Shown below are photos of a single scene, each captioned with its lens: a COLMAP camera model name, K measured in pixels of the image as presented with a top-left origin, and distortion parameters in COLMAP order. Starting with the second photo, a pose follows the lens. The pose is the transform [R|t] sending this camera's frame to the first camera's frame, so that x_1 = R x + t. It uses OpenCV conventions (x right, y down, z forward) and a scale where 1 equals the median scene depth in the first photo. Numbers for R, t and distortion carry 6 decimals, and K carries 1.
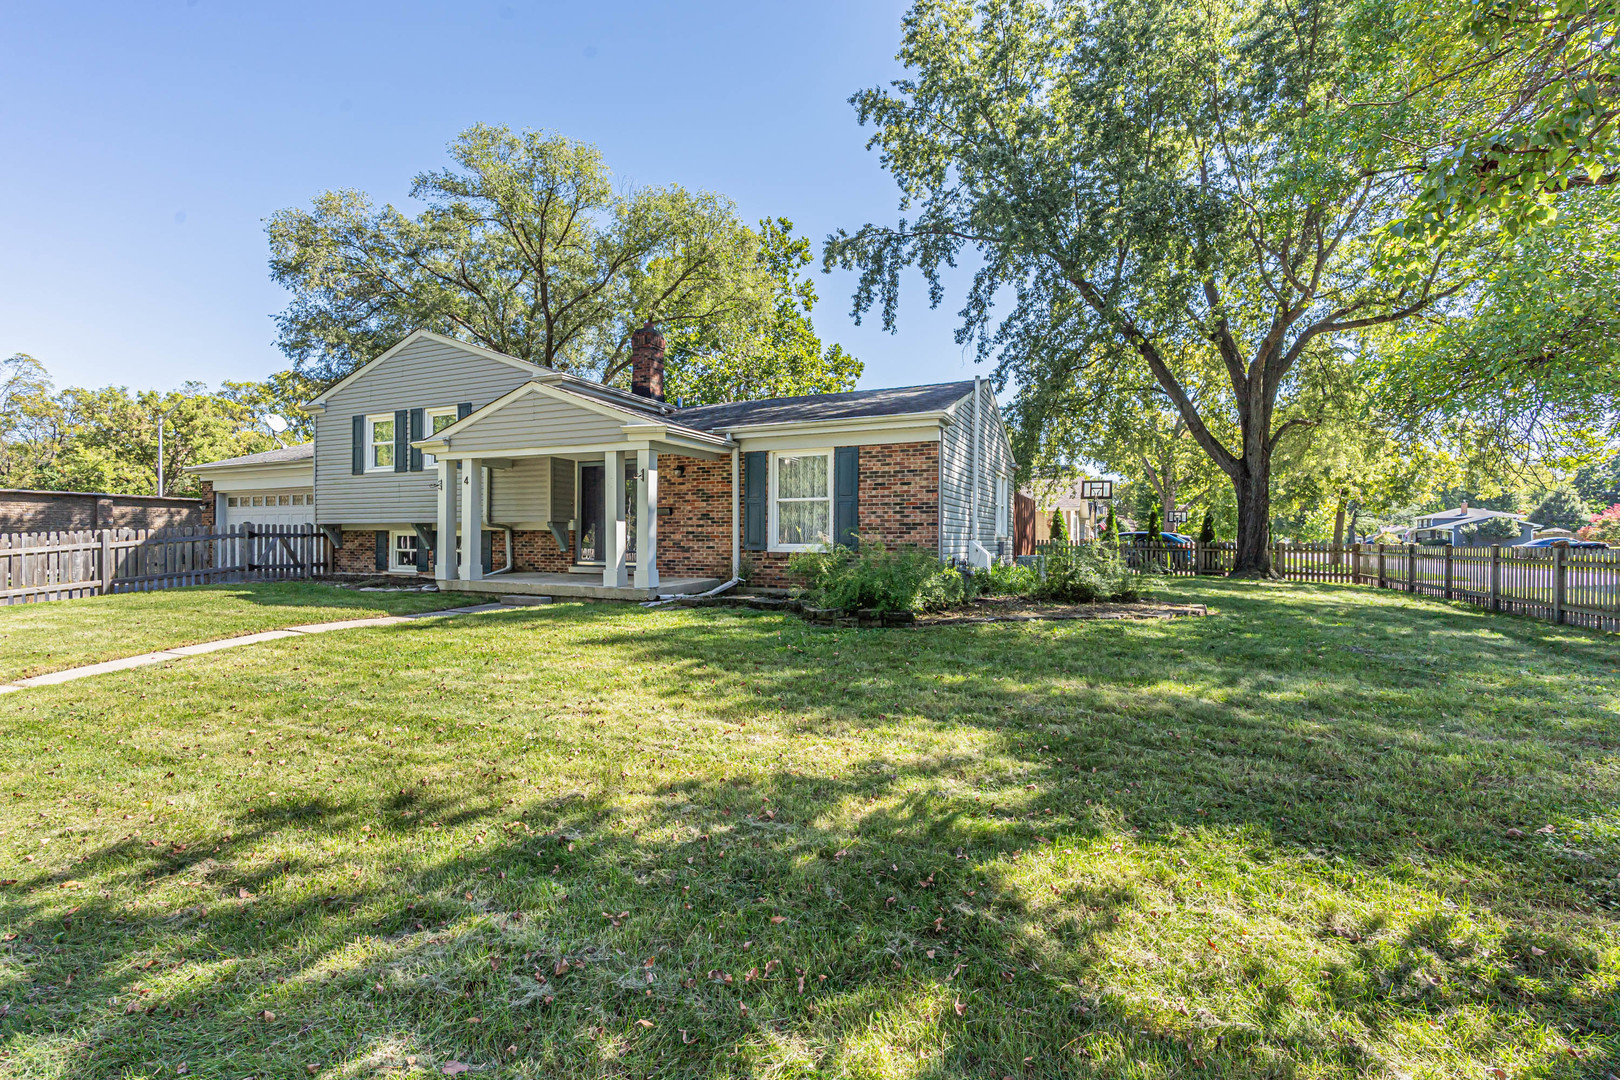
lens RADIAL K [[722.3, 0, 809.7], [0, 722.3, 542.3], [0, 0, 1]] dist [-0.000090, -0.000432]
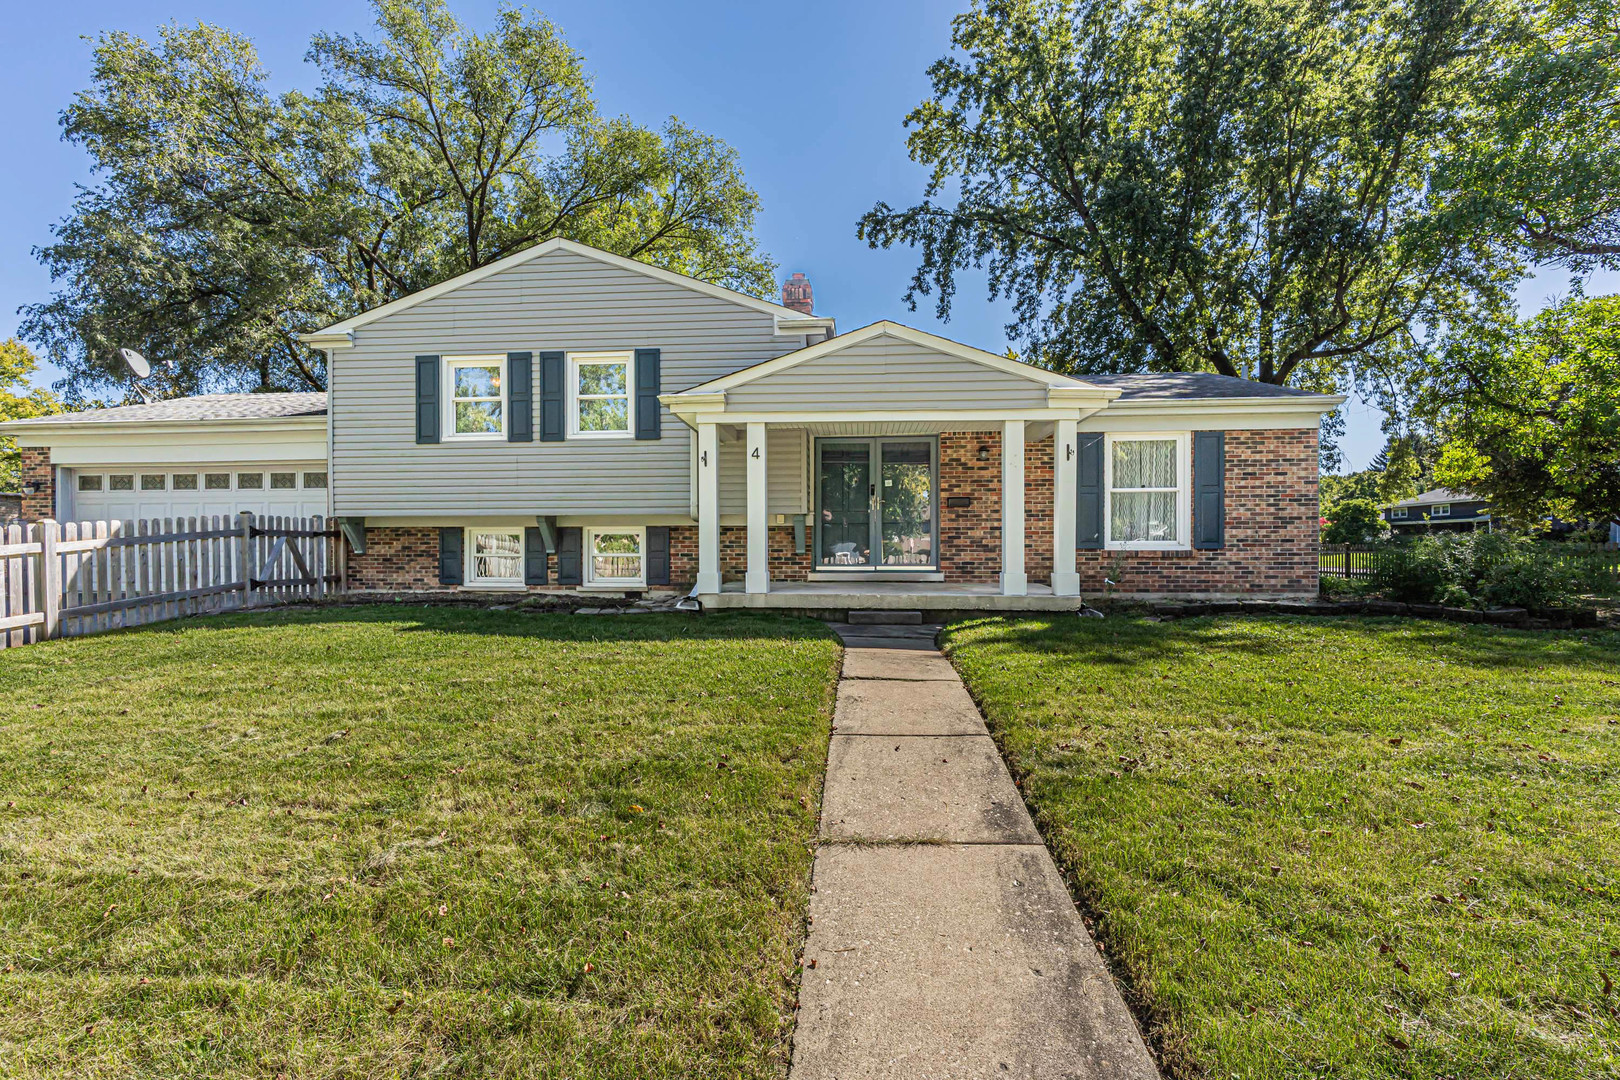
lens RADIAL K [[722.3, 0, 804.7], [0, 722.3, 555.4], [0, 0, 1]] dist [-0.000090, -0.000432]
pose [[0.937600, -0.009137, 0.347595, -0.578090], [0.007139, 0.999950, 0.007029, 0.009034], [-0.347641, -0.004109, 0.937619, 0.267717]]
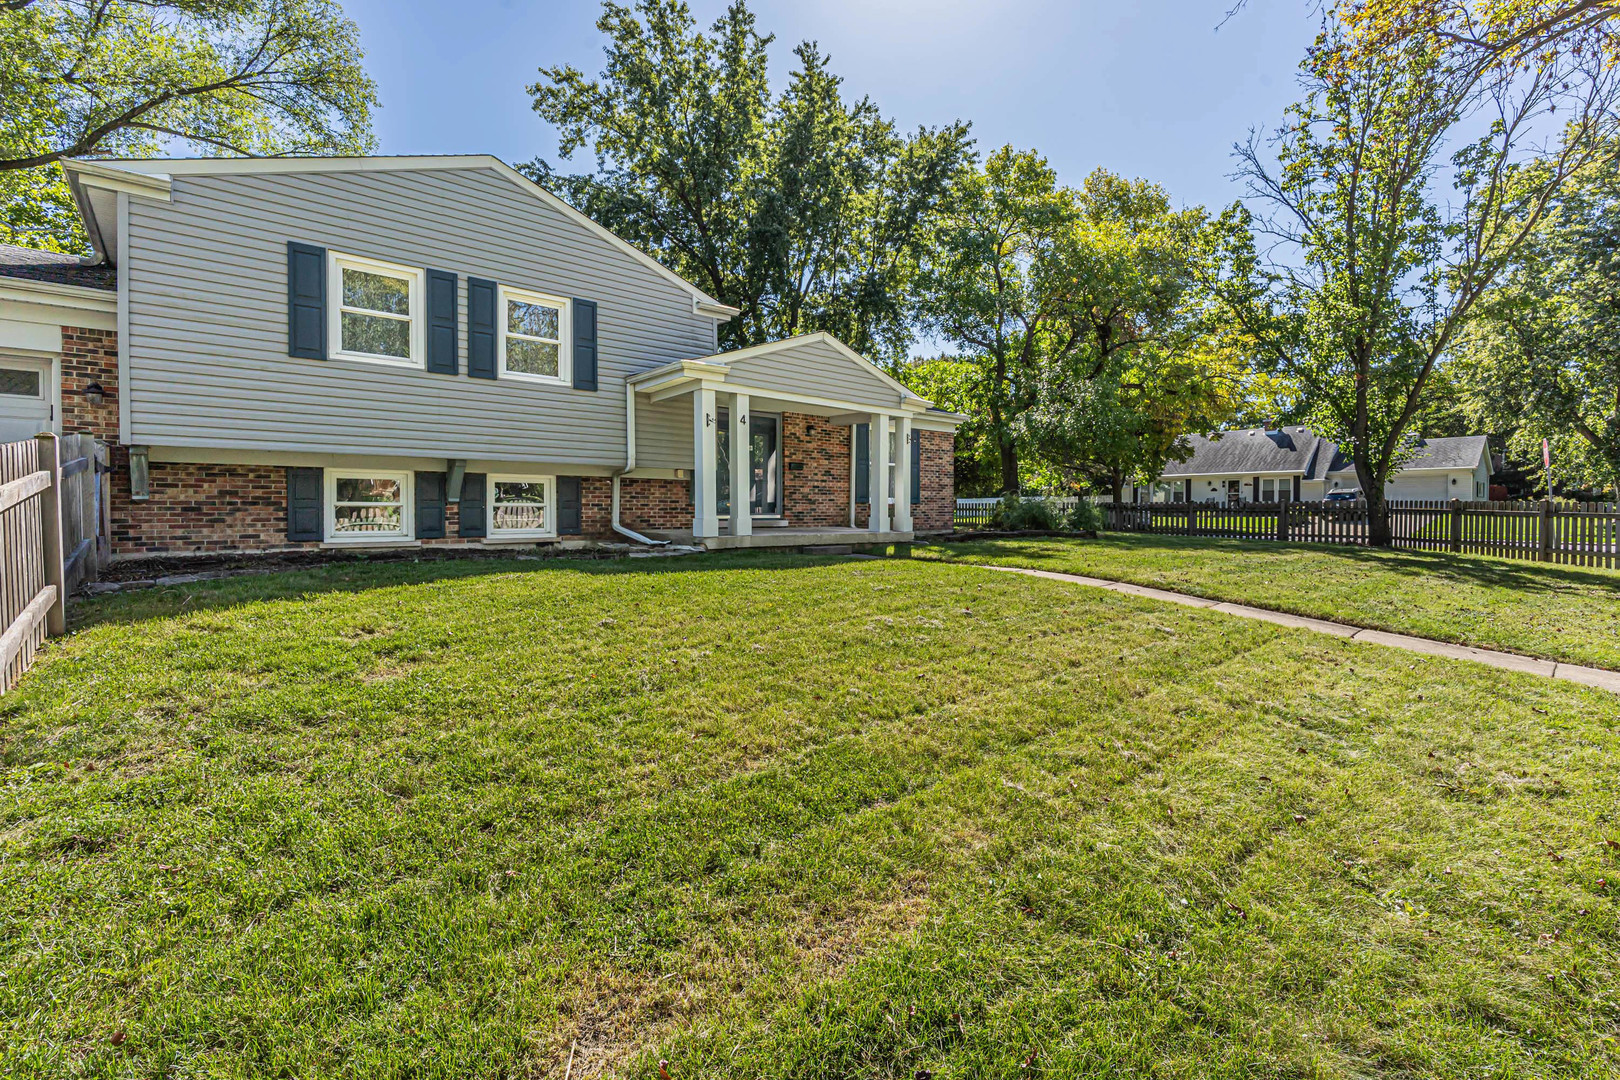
lens RADIAL K [[722.3, 0, 823.6], [0, 722.3, 524.2], [0, 0, 1]] dist [-0.000090, -0.000432]
pose [[0.379312, -0.023559, 0.924969, -1.054190], [0.002195, 0.999696, 0.024562, 0.015031], [-0.925266, -0.007287, 0.379248, 0.496847]]
